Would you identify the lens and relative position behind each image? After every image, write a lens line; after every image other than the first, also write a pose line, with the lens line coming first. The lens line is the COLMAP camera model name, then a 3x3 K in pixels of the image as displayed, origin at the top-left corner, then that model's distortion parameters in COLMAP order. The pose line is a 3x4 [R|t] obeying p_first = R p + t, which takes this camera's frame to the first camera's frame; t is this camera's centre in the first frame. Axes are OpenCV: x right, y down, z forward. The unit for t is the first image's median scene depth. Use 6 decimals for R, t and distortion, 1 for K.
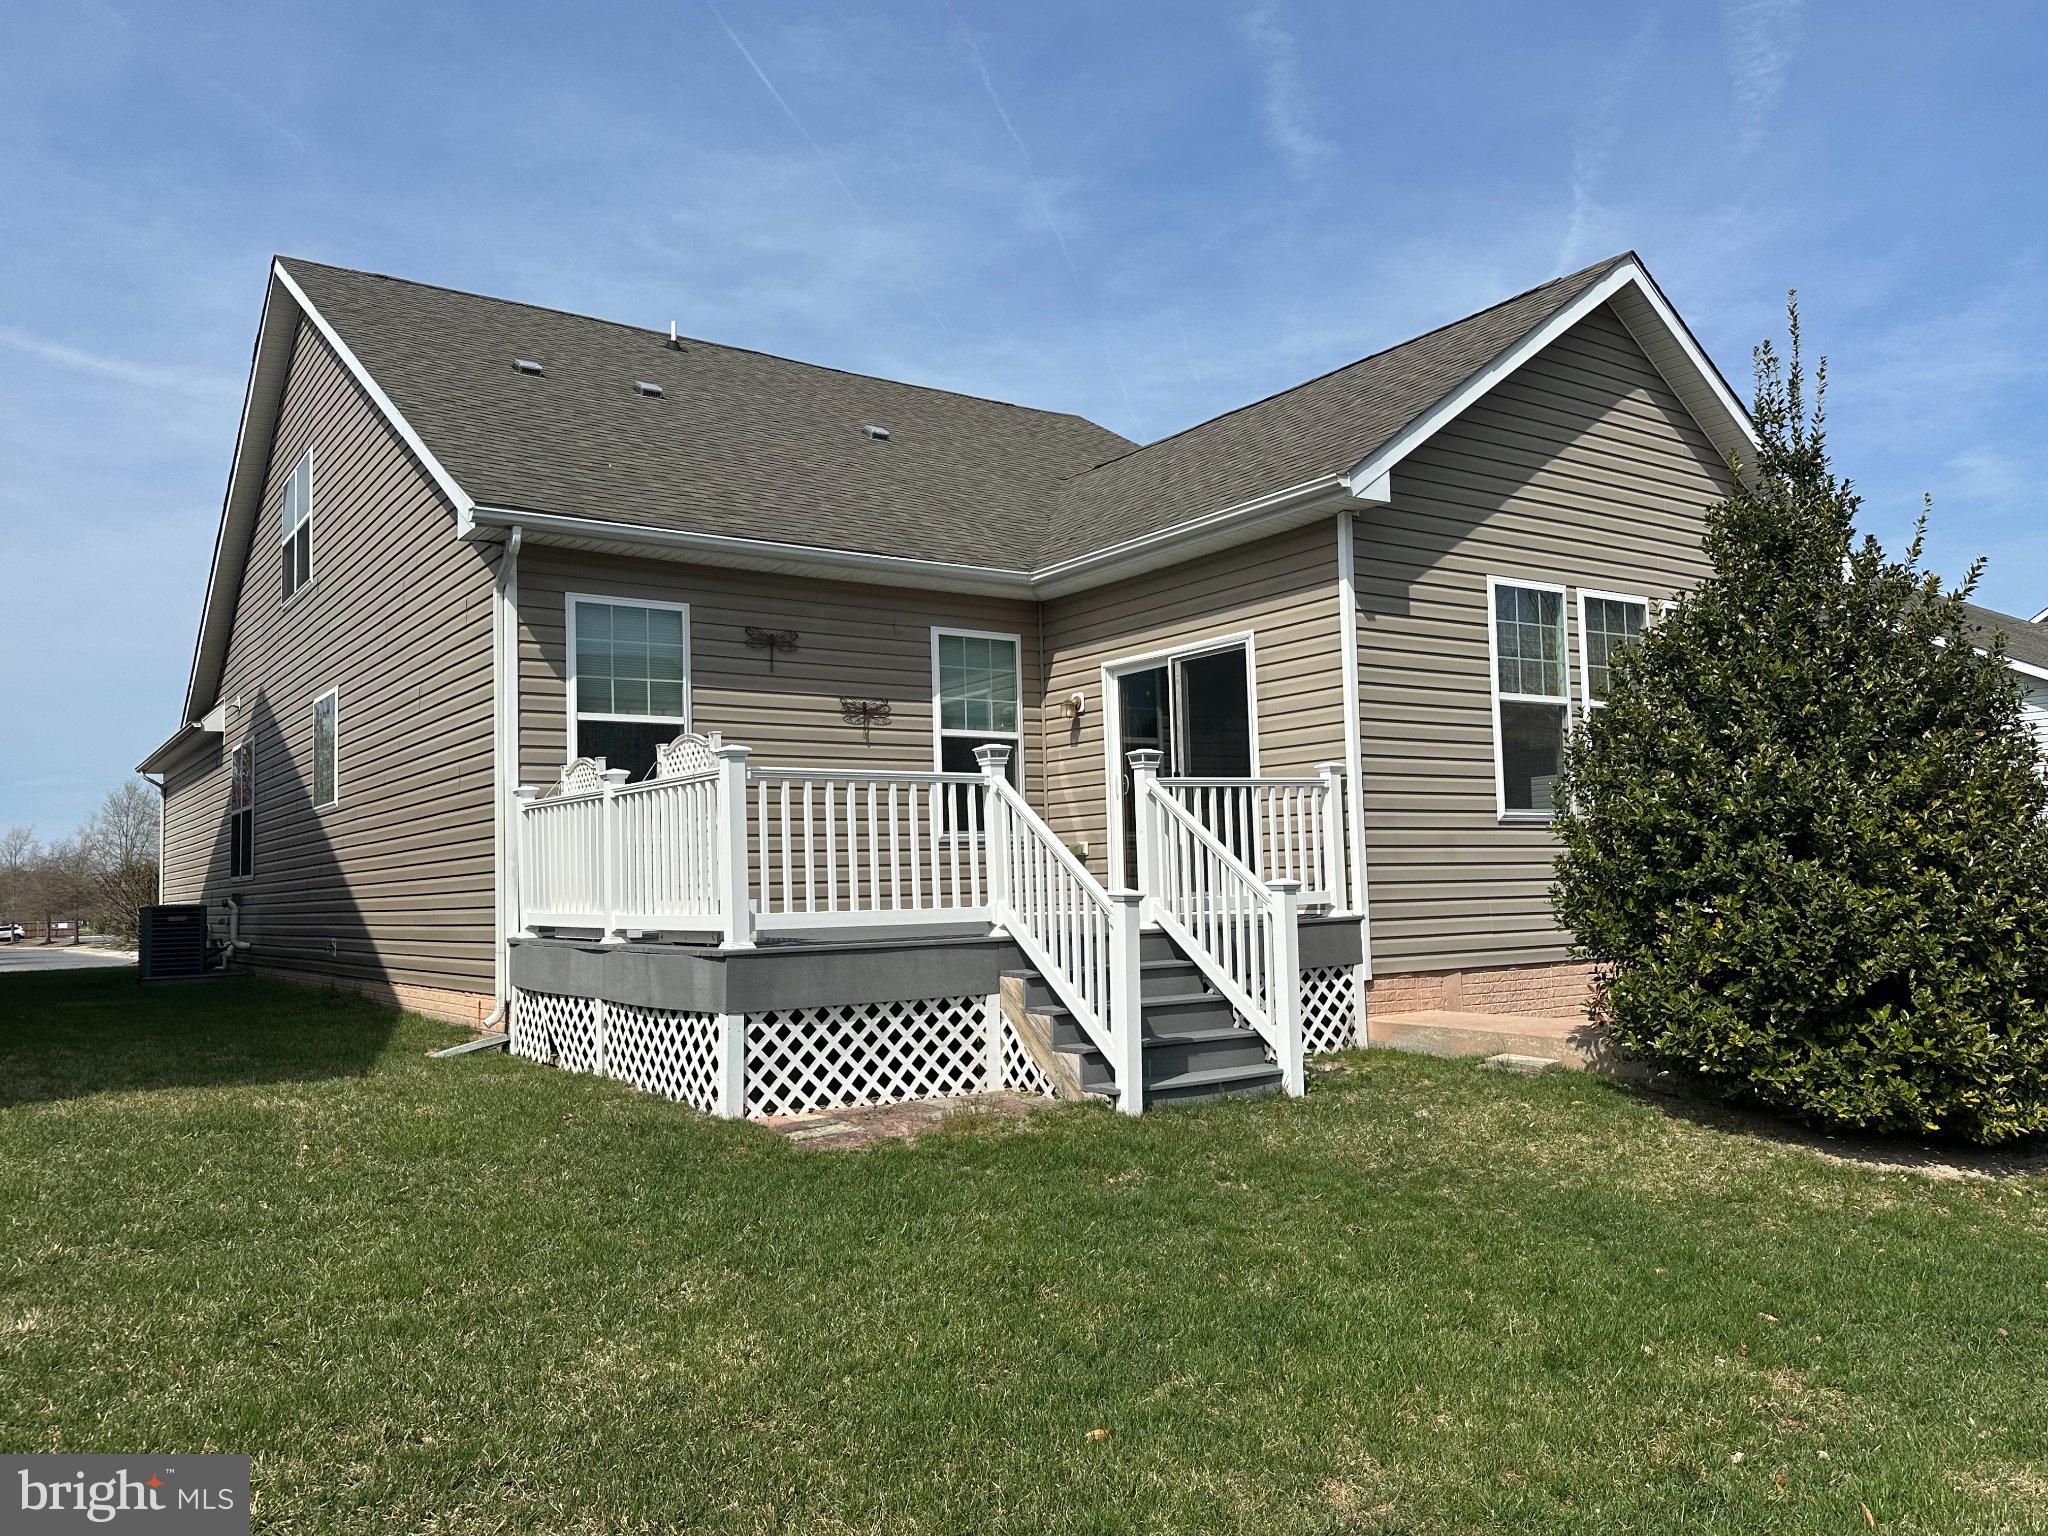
lens RADIAL K [[1538.6, 0, 1021.9], [0, 1538.6, 765.1], [0, 0, 1]] dist [0.015145, 0.000264]
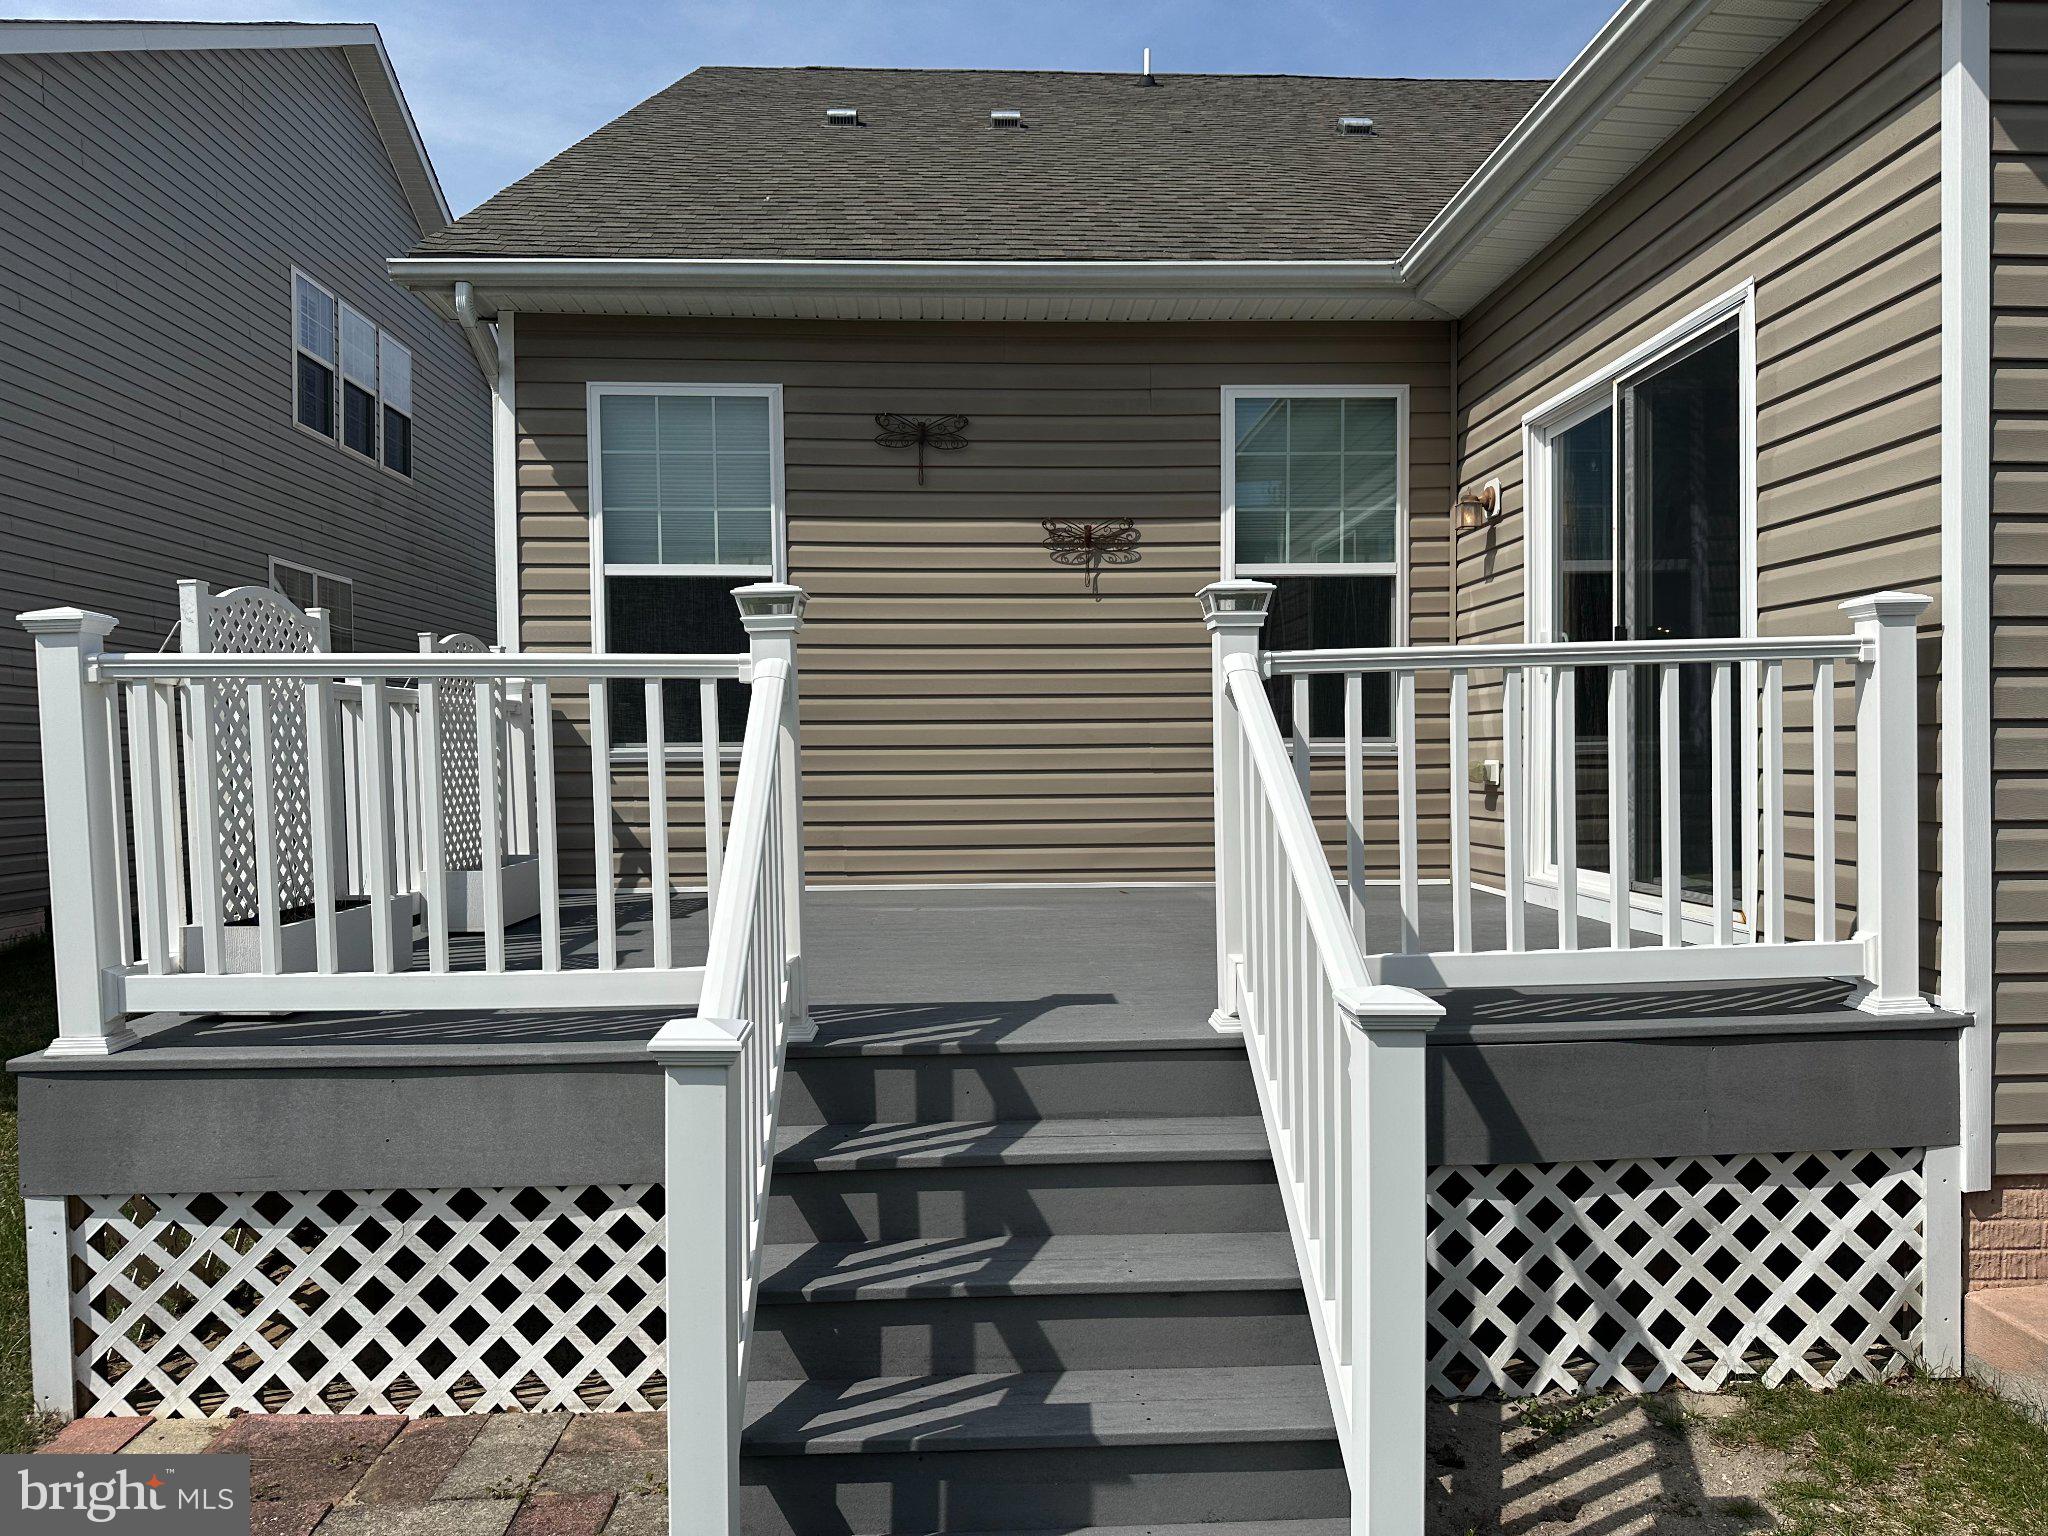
lens RADIAL K [[1464.3, 0, 1023.6], [0, 1464.3, 783.3], [0, 0, 1]] dist [0.019517, -0.034200]
pose [[0.841894, 0.027344, -0.538950, 0.215424], [0.029614, 0.994870, 0.096734, 0.003281], [0.538830, -0.097400, 0.836765, 0.587142]]
